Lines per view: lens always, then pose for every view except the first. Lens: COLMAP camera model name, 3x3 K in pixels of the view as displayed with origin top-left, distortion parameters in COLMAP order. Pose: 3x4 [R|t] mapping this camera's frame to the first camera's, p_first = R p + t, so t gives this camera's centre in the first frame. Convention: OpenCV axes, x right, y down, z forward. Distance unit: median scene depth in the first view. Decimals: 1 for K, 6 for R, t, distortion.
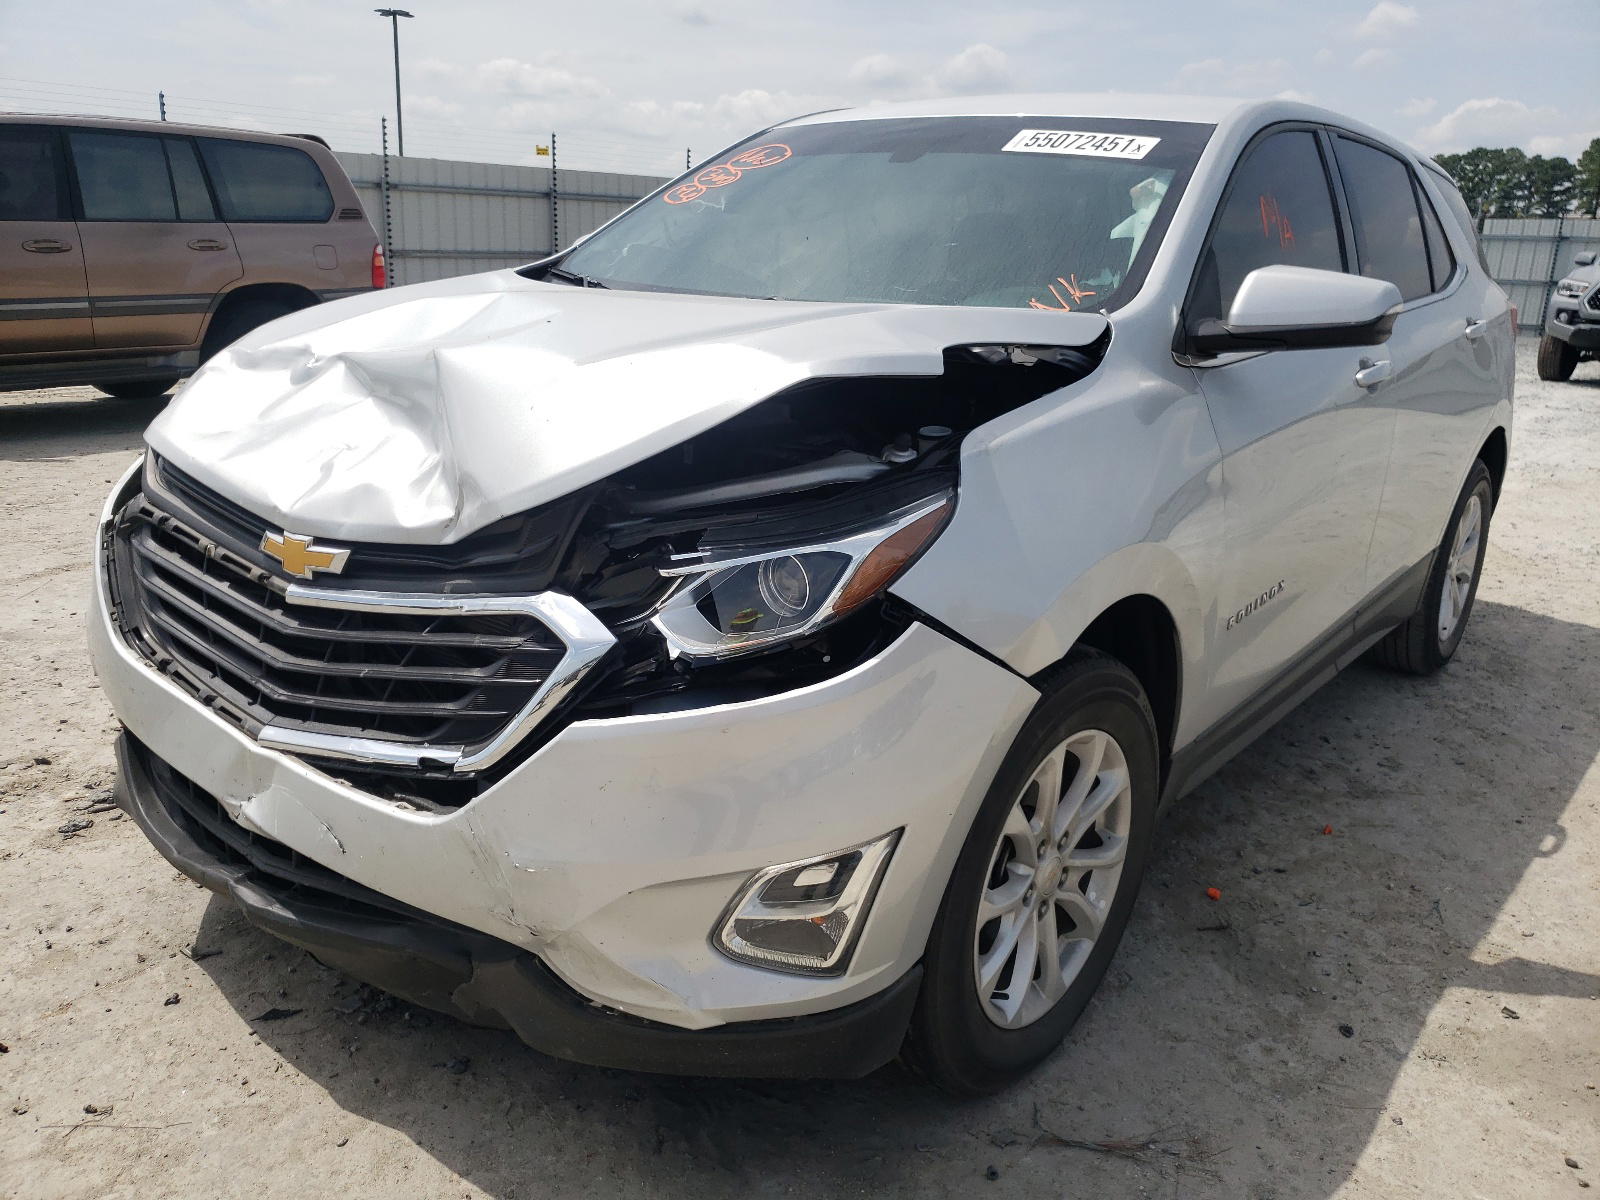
lens RADIAL K [[1306.0, 0, 797.8], [0, 1306.0, 640.3], [0, 0, 1]] dist [0.004119, 0.010828]
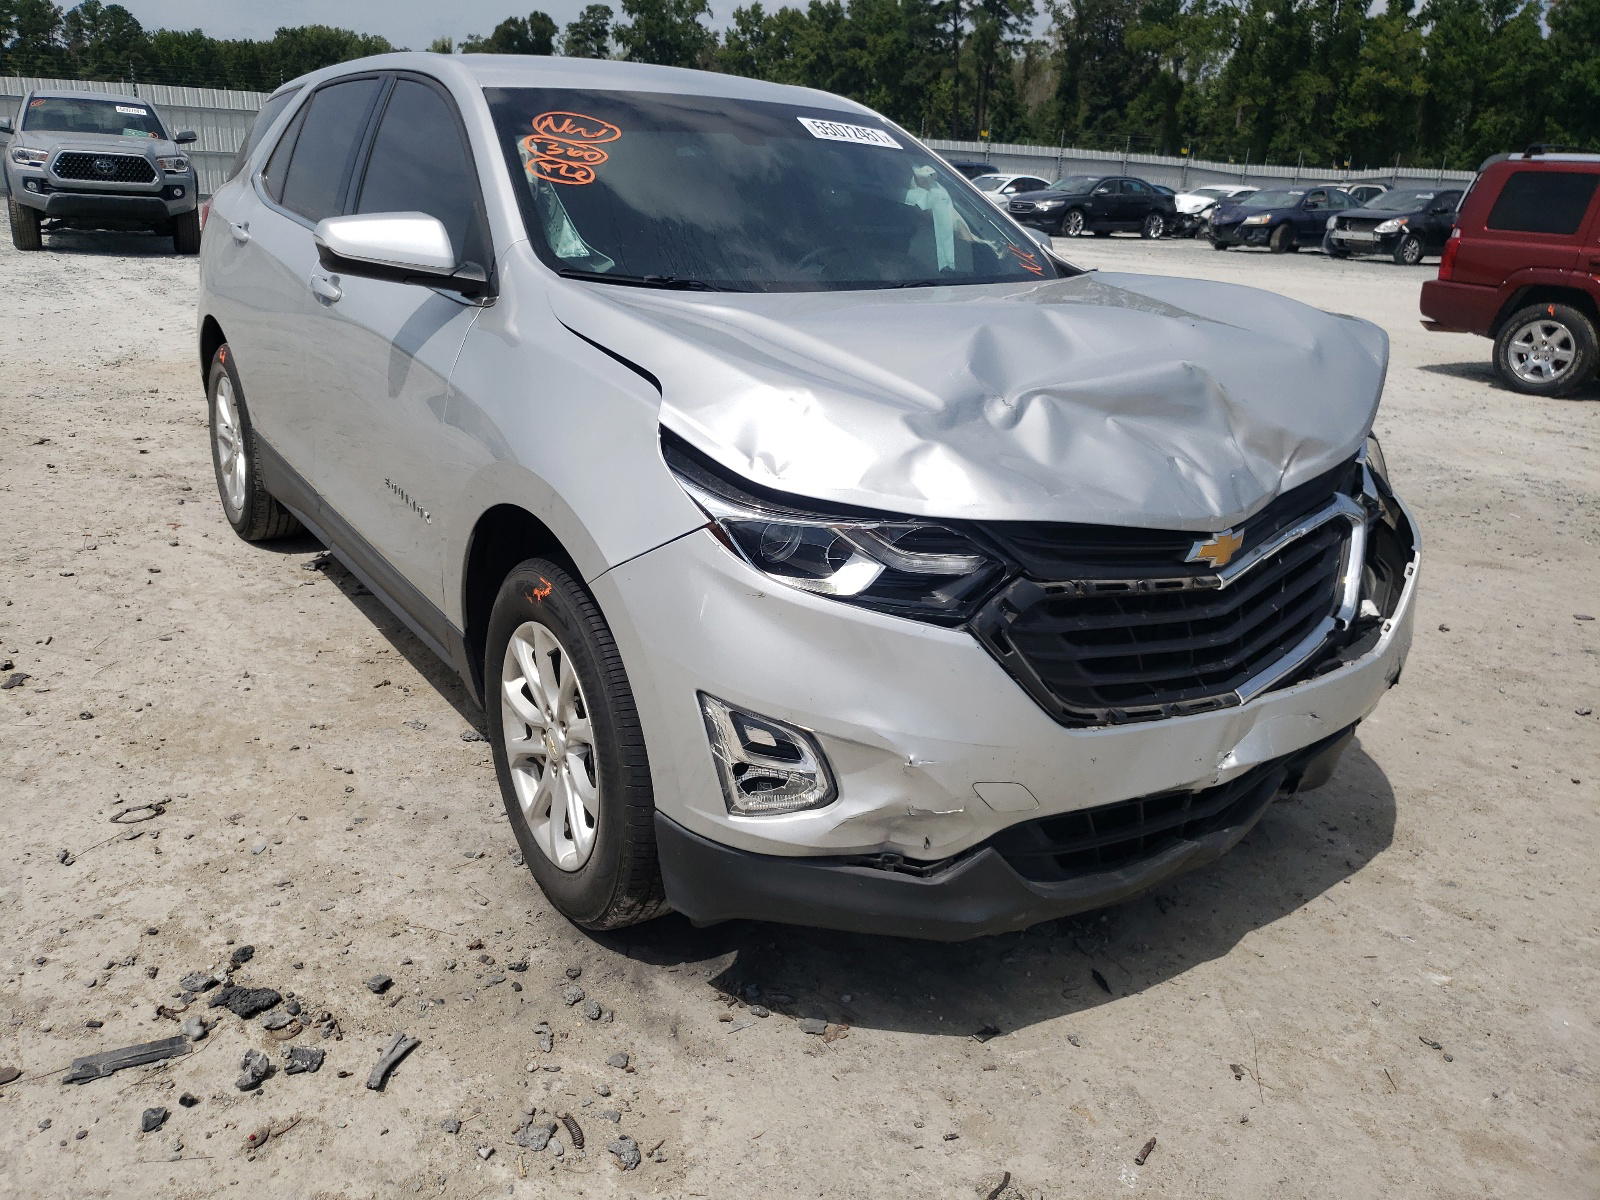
lens RADIAL K [[1332.0, 0, 799.8], [0, 1332.0, 665.0], [0, 0, 1]] dist [-0.008574, 0.022922]
pose [[0.258841, -0.382914, 0.886780, -1.521178], [0.261949, 0.911491, 0.317124, -0.432536], [-0.929723, 0.150206, 0.336235, 0.906765]]
